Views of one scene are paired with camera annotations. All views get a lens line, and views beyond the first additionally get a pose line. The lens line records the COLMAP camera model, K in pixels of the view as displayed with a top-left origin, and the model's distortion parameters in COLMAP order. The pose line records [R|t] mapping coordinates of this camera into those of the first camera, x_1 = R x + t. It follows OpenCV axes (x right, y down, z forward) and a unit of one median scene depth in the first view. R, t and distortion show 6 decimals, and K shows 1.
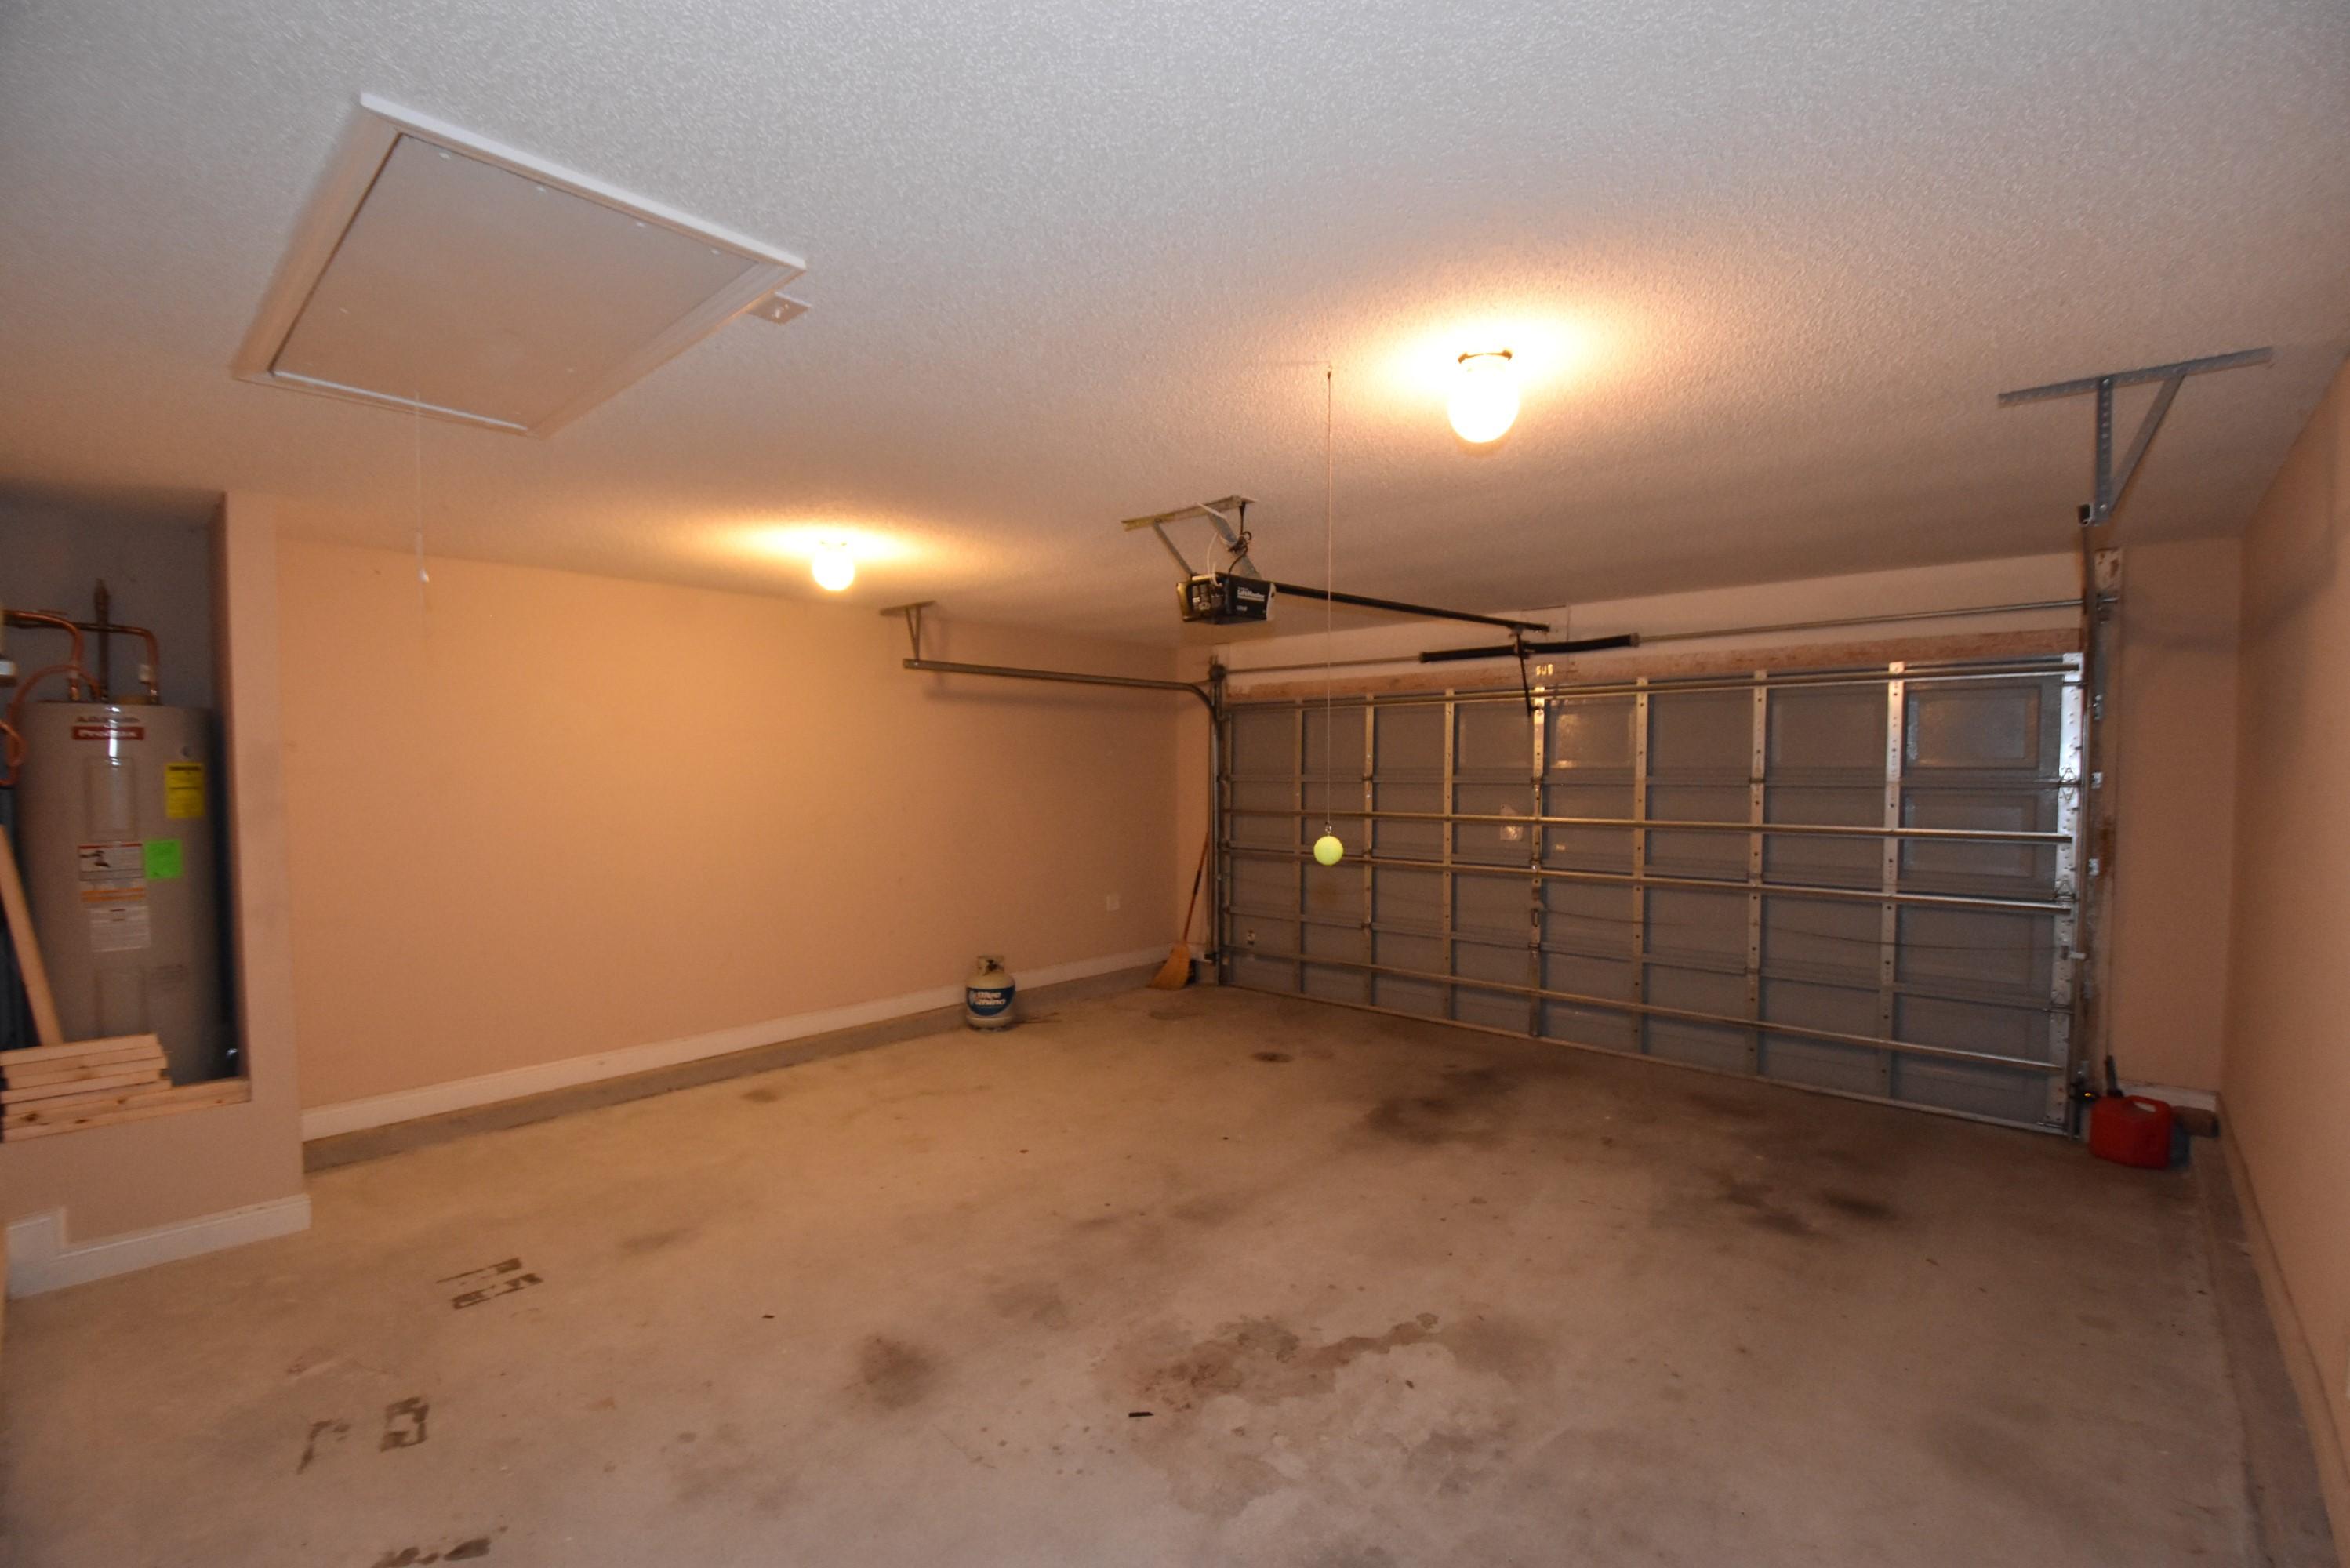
lens RADIAL K [[1034.9, 0, 1182.2], [0, 1034.9, 806.0], [0, 0, 1]] dist [0.031014, -0.023948]
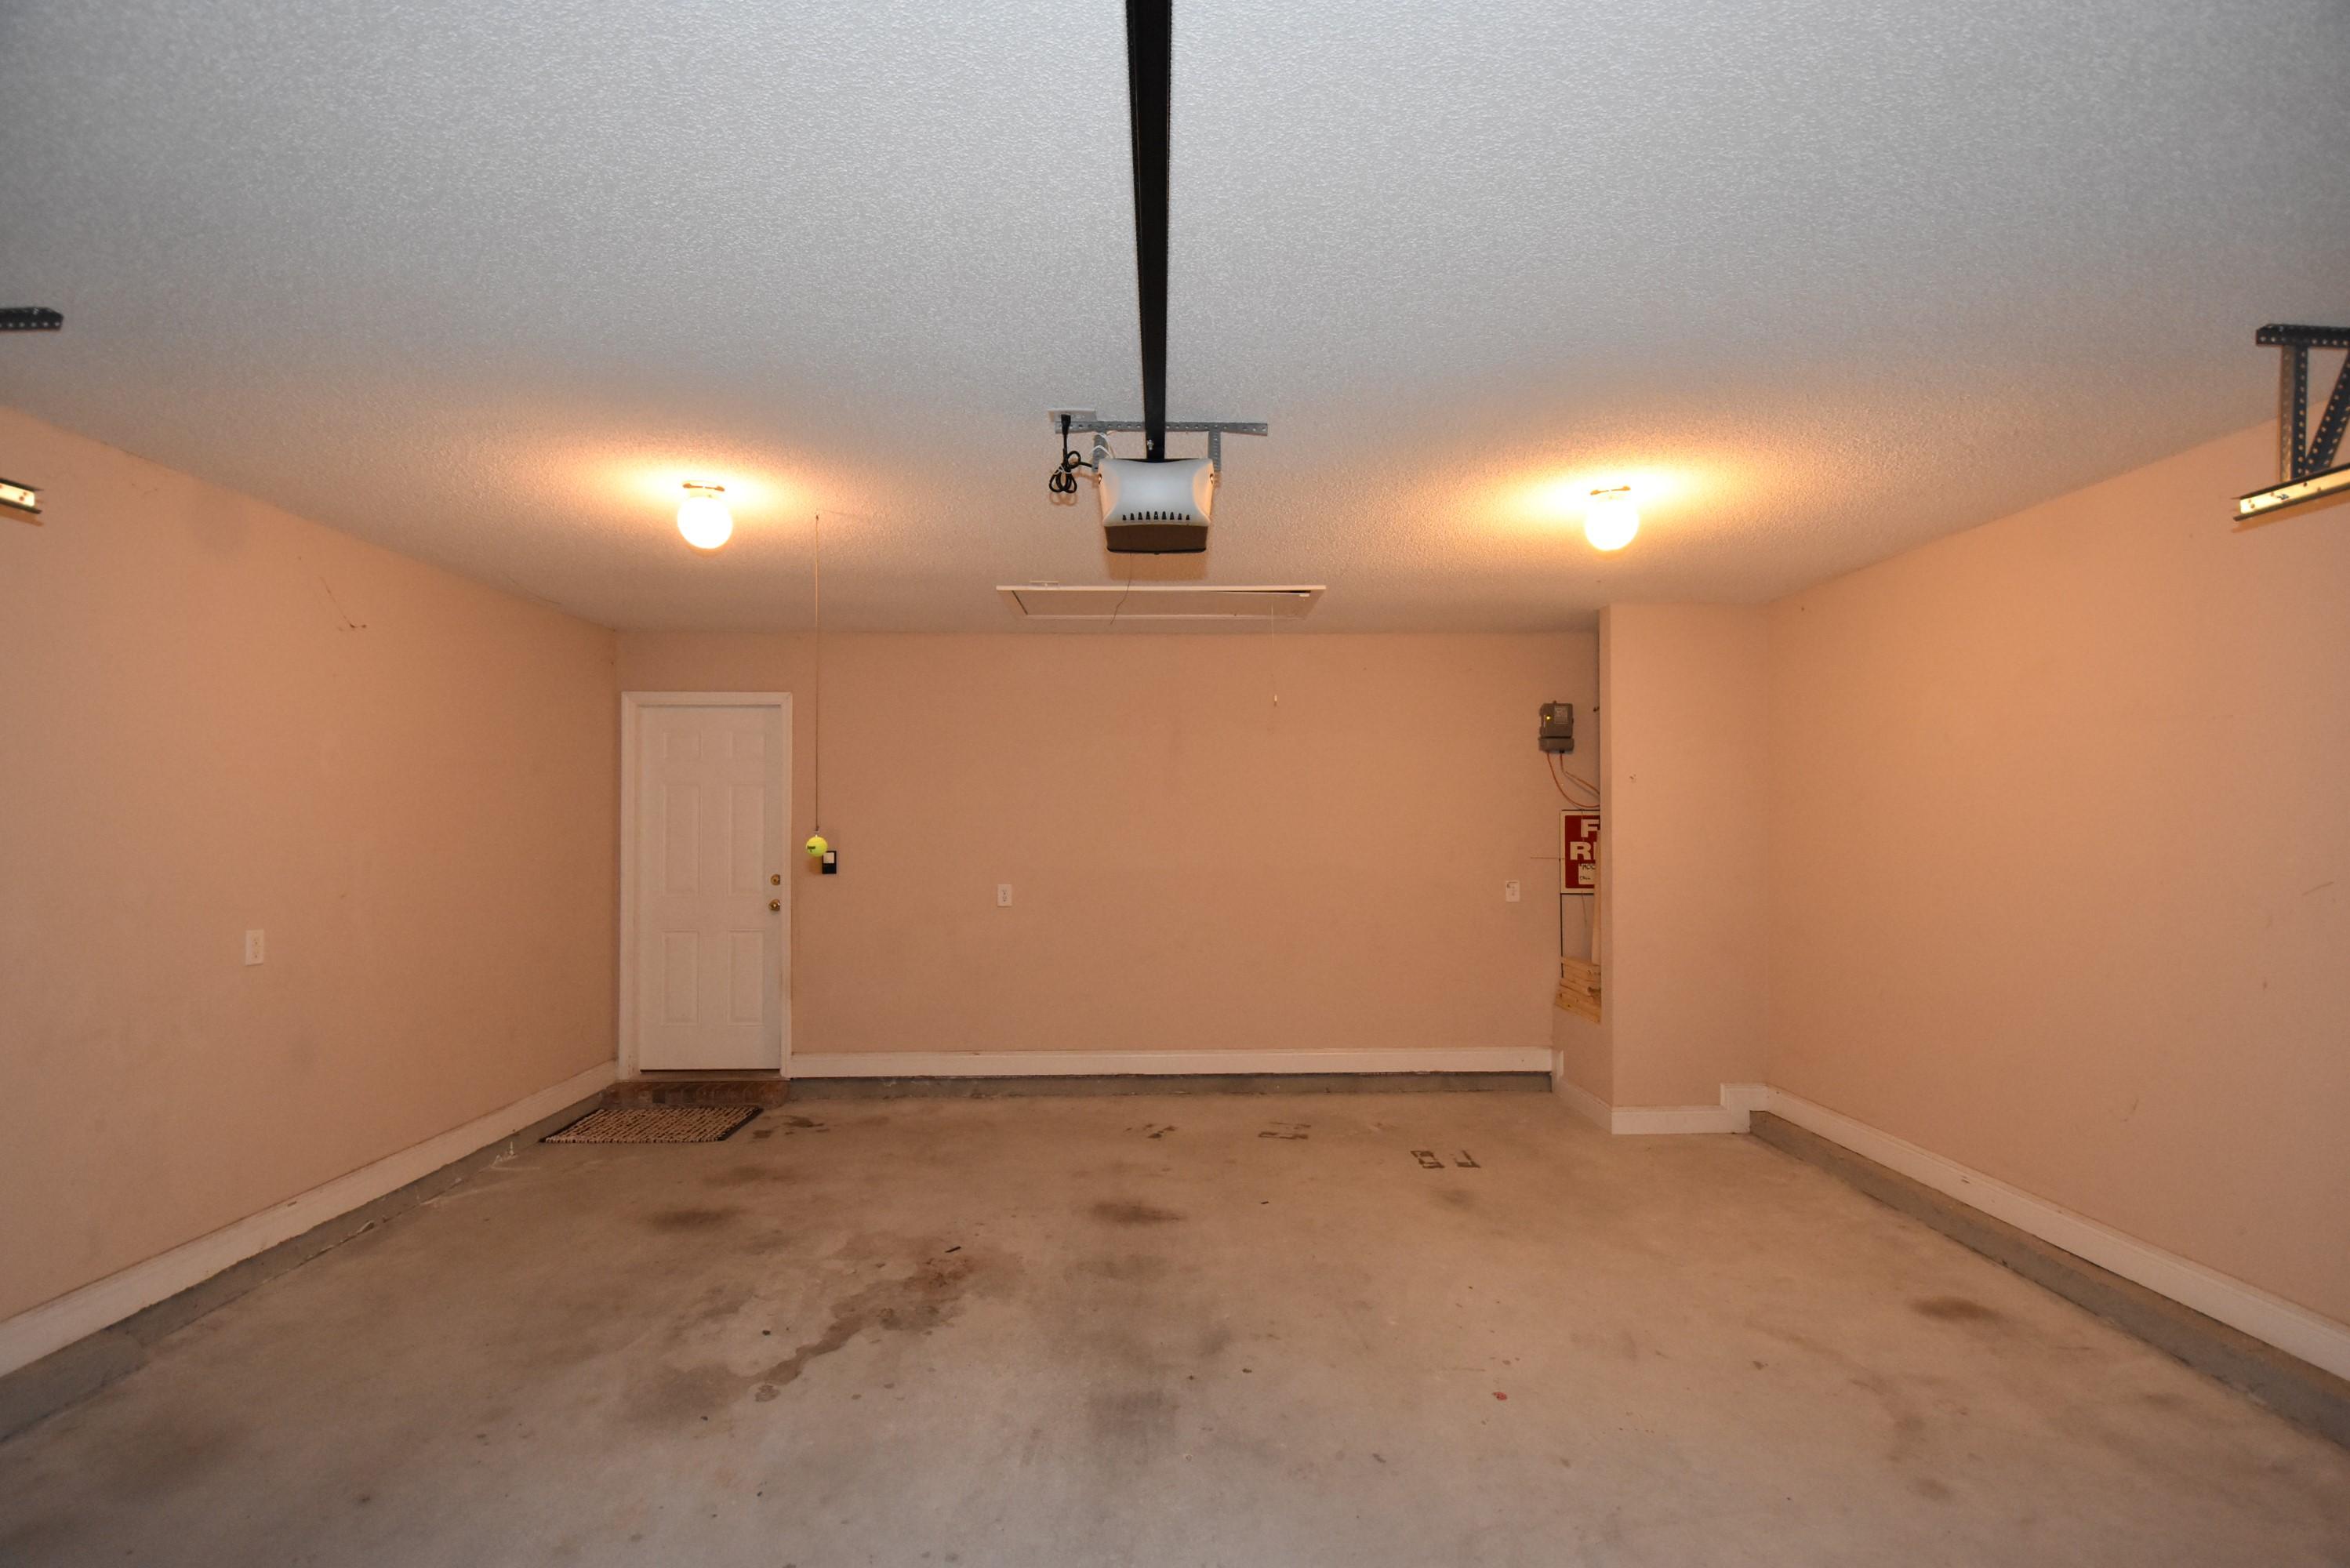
lens RADIAL K [[1034.9, 0, 1182.2], [0, 1034.9, 806.0], [0, 0, 1]] dist [0.031014, -0.023948]
pose [[-0.734164, -0.006781, -0.678938, 0.625483], [-0.016820, 0.999825, 0.008202, -0.028960], [0.678764, 0.017441, -0.734149, 2.018831]]
